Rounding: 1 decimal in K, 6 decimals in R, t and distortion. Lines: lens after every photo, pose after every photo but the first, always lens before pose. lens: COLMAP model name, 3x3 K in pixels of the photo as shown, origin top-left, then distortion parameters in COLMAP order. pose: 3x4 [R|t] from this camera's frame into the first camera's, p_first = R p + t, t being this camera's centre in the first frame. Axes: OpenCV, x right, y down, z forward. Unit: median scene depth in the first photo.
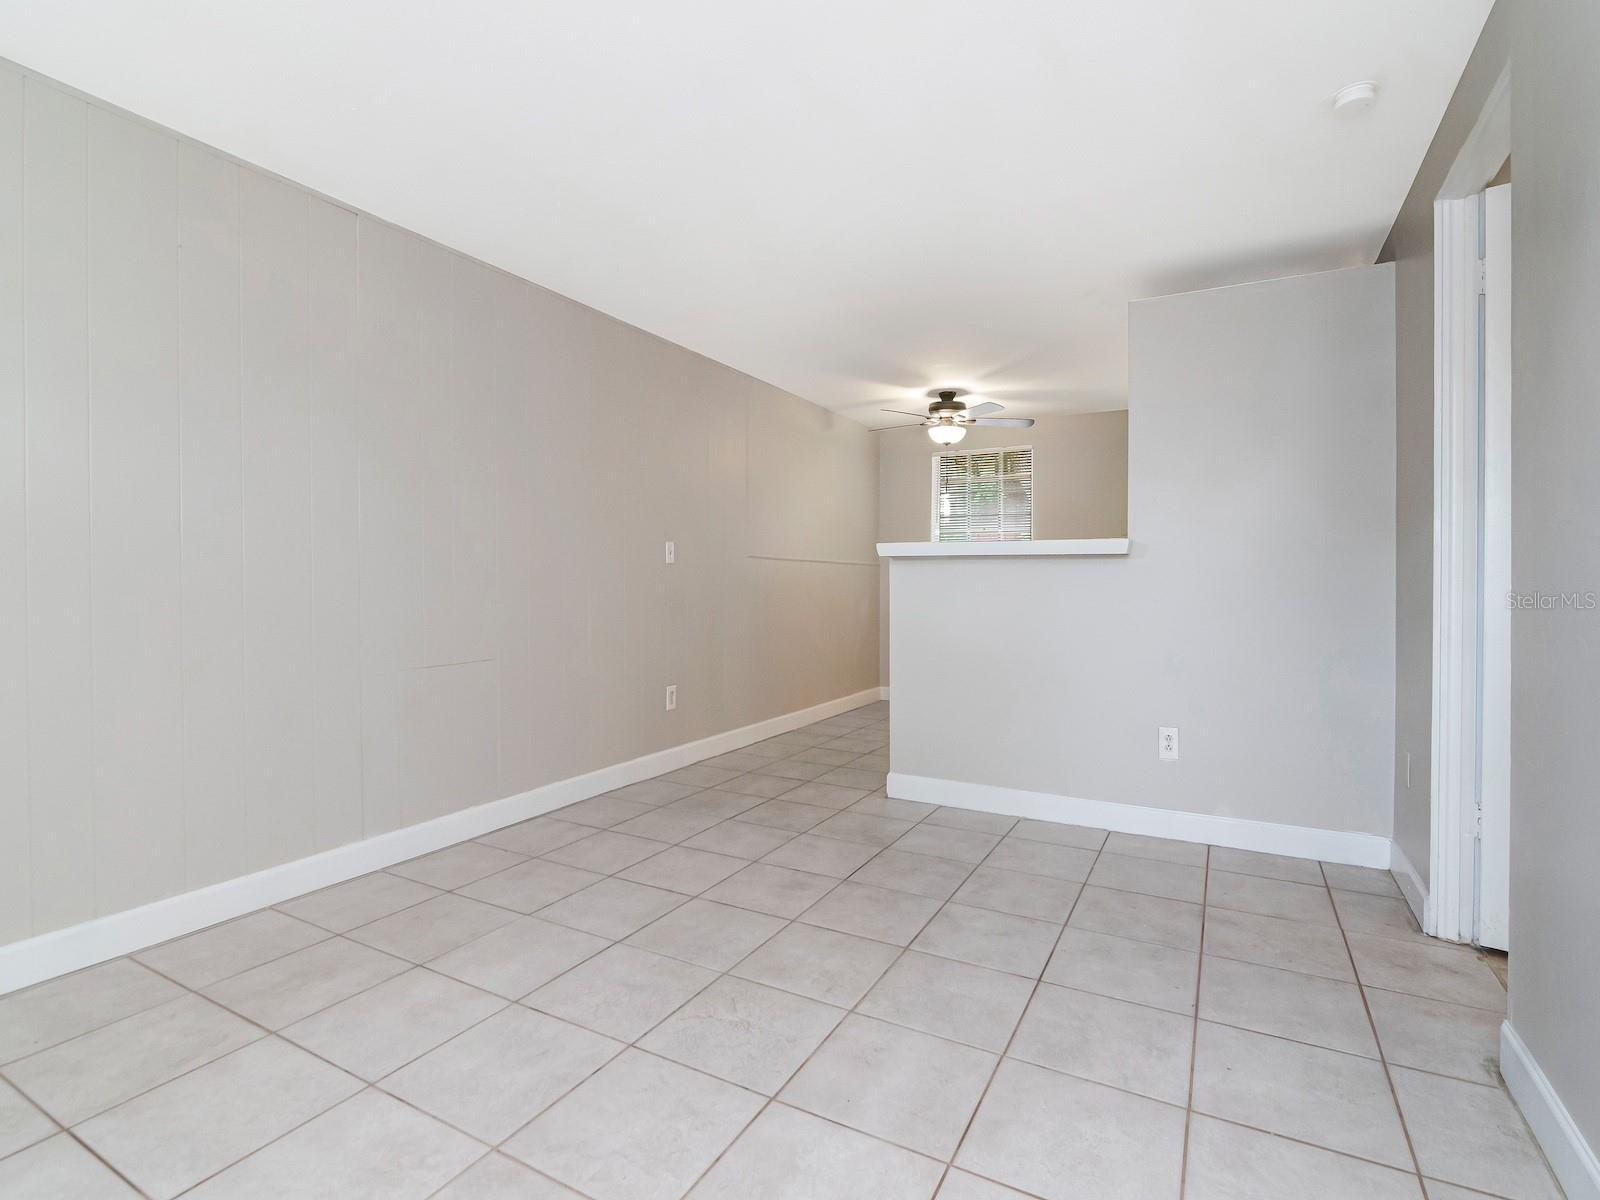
lens RADIAL K [[795.0, 0, 790.1], [0, 795.0, 590.9], [0, 0, 1]] dist [-0.002614, -0.003268]
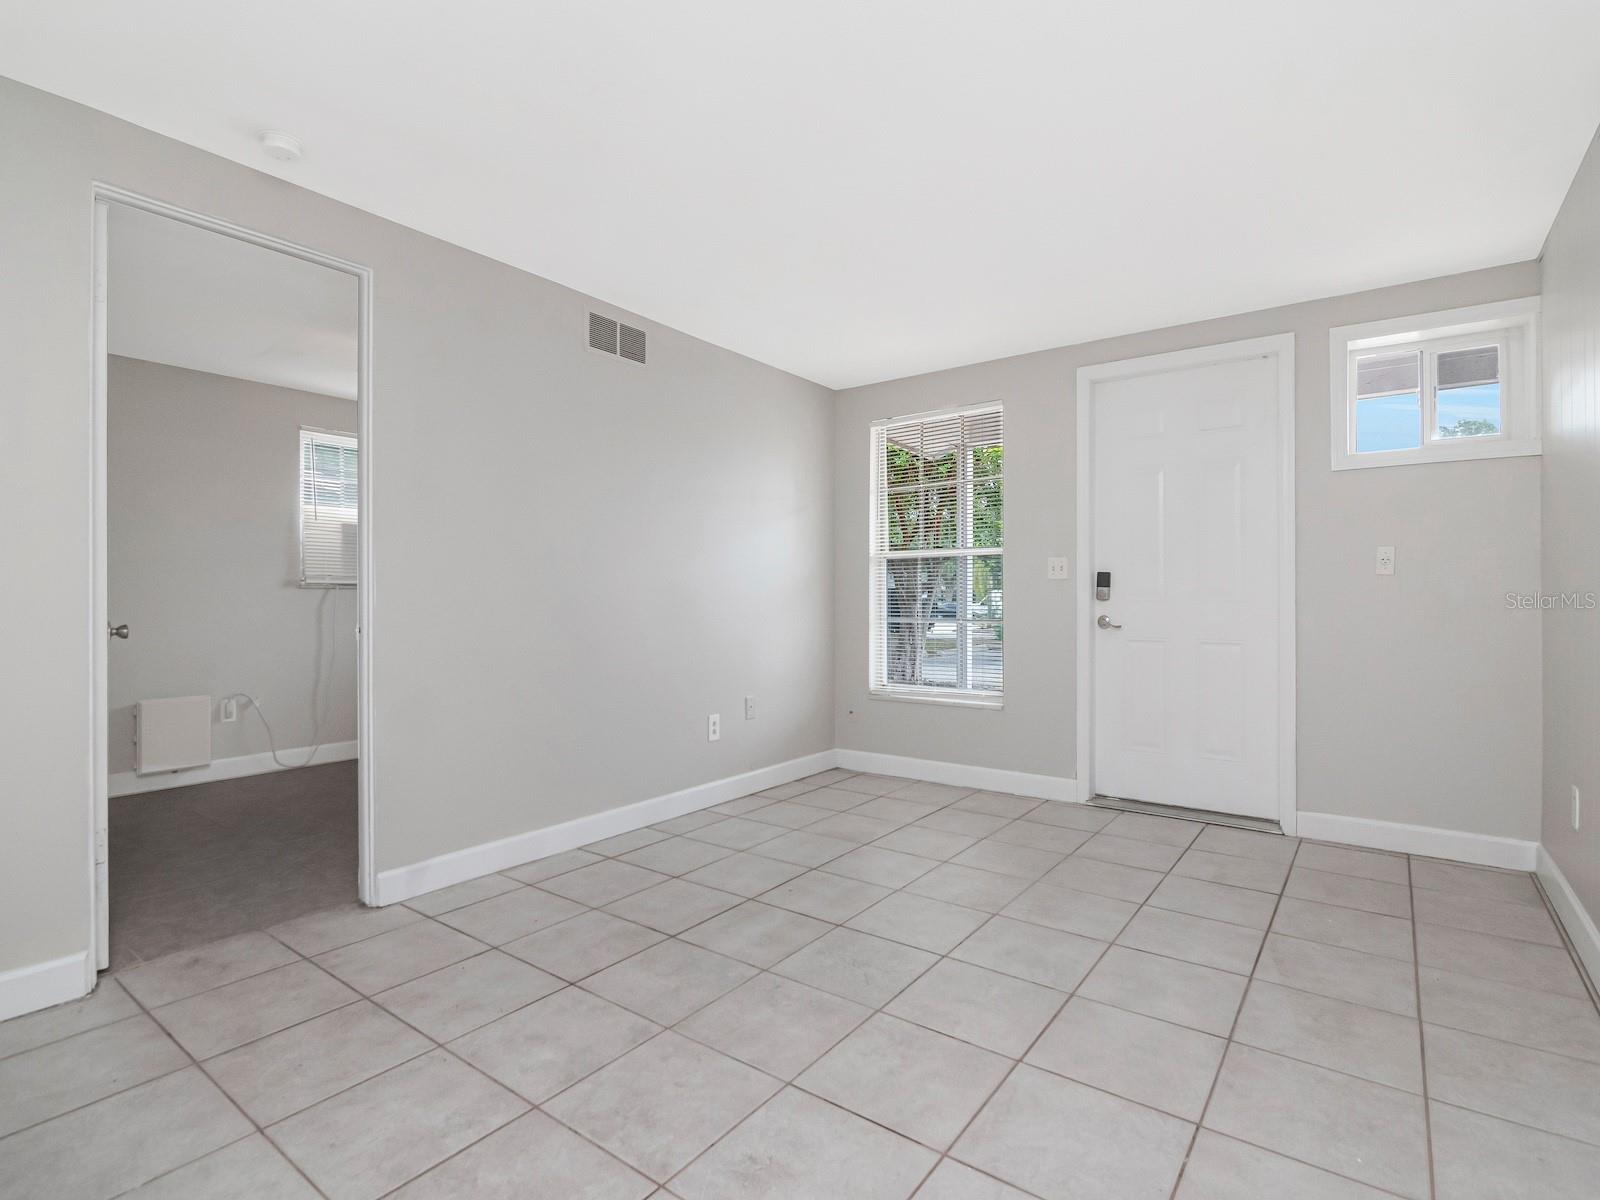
lens RADIAL K [[773.6, 0, 833.9], [0, 773.6, 592.9], [0, 0, 1]] dist [-0.002727, -0.001264]
pose [[-0.996554, -0.002189, 0.082915, -0.073539], [-0.001501, 0.999964, 0.008358, -0.019147], [-0.082930, 0.008205, -0.996522, 1.326113]]
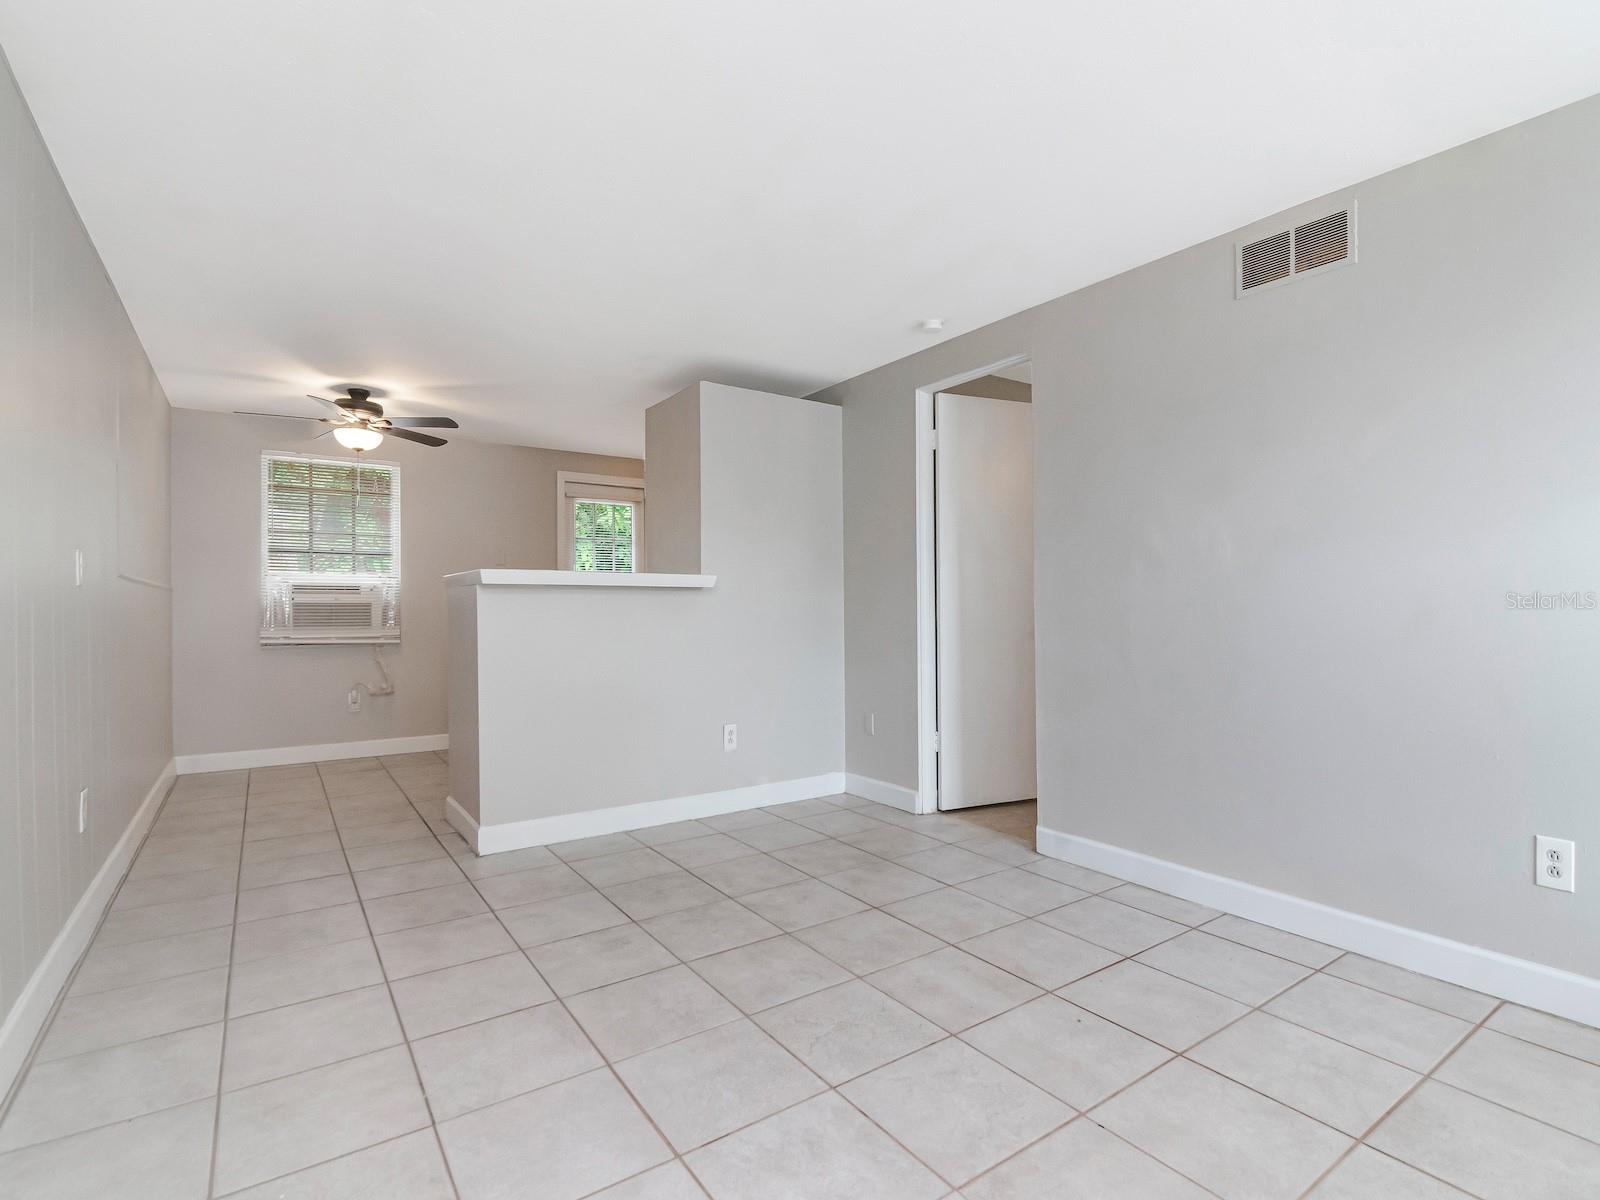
lens RADIAL K [[803.9, 0, 804.3], [0, 803.9, 605.5], [0, 0, 1]] dist [-0.004469, -0.001342]
pose [[0.426380, -0.003359, 0.904538, -0.647184], [0.017601, 0.999835, -0.004584, -0.010399], [-0.904373, 0.017875, 0.426369, 0.351150]]
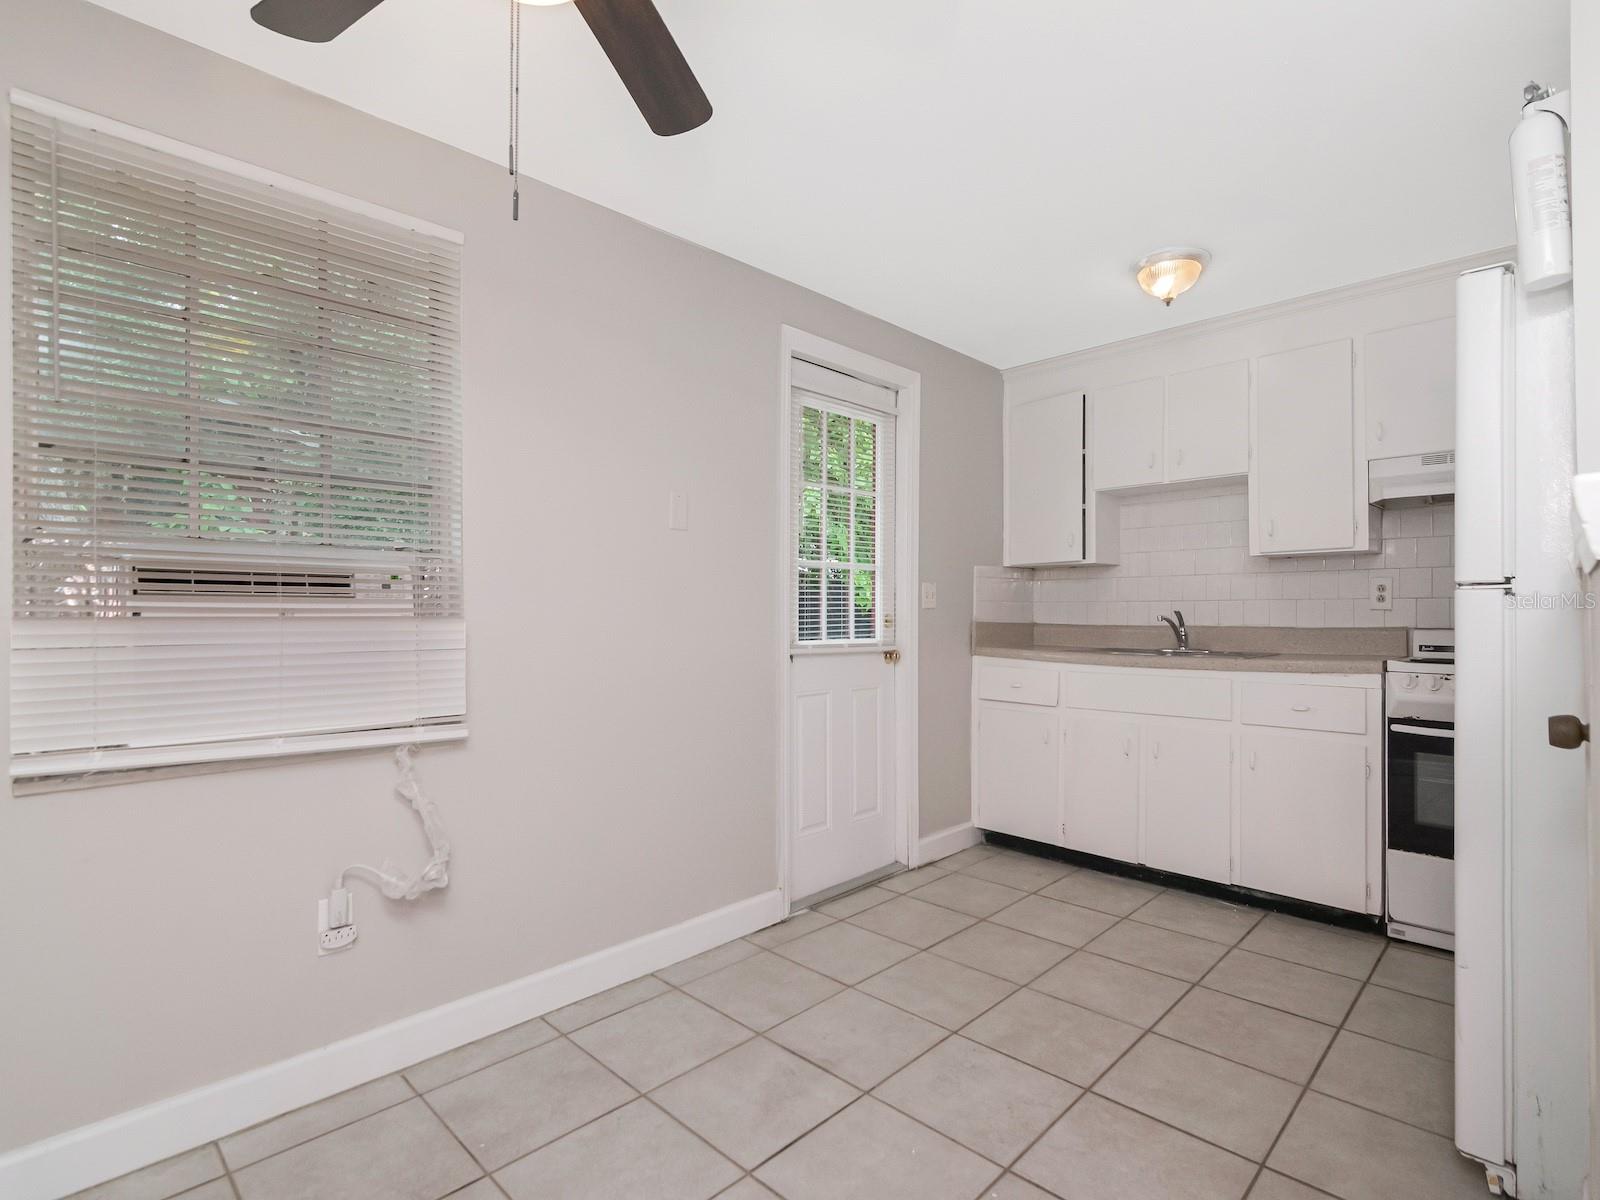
lens RADIAL K [[803.9, 0, 804.3], [0, 803.9, 605.5], [0, 0, 1]] dist [-0.004469, -0.001342]
pose [[0.270866, 0.001182, 0.962616, 0.059253], [0.018741, 0.999803, -0.006501, -0.045686], [-0.962435, 0.019801, 0.270791, 1.514555]]
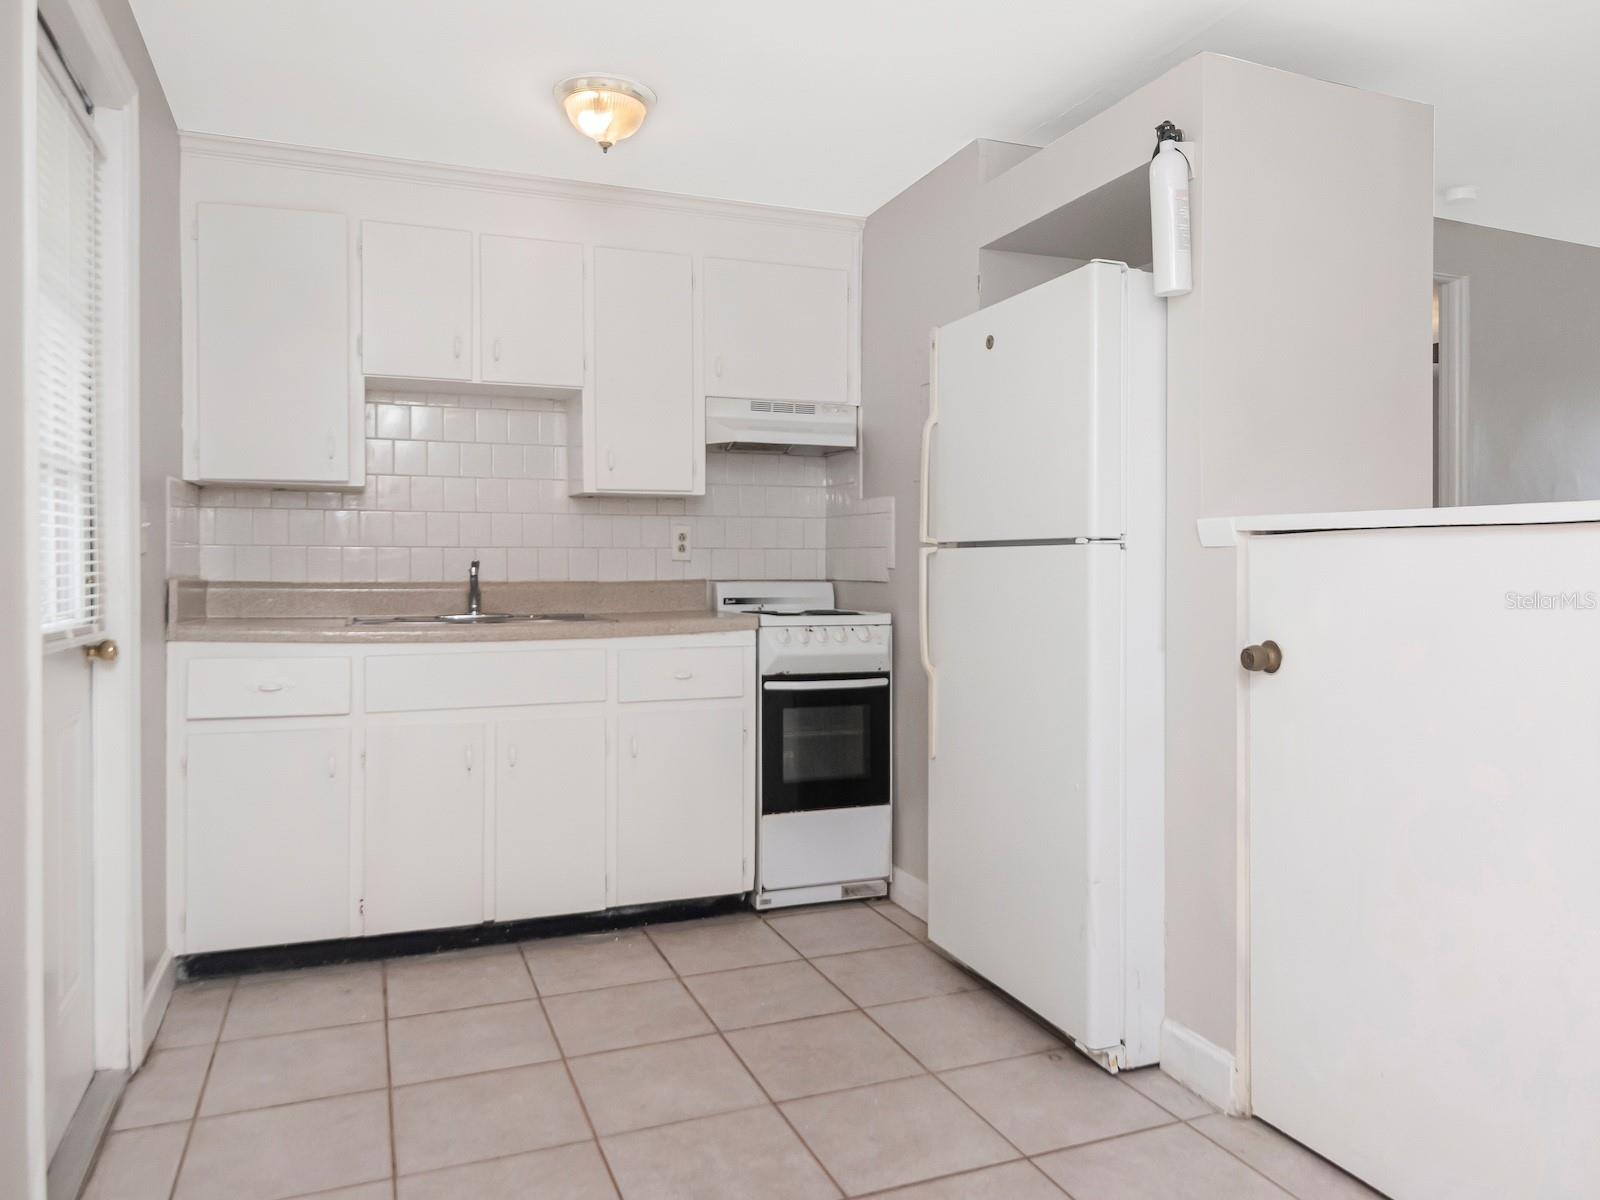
lens RADIAL K [[1100.4, 0, 804.9], [0, 1100.4, 556.1], [0, 0, 1]] dist [0.001967, -0.001126]
pose [[-0.780990, -0.004372, 0.624529, 0.224082], [0.002307, 0.999948, 0.009884, -0.048745], [-0.624540, 0.009160, -0.780939, 1.797759]]
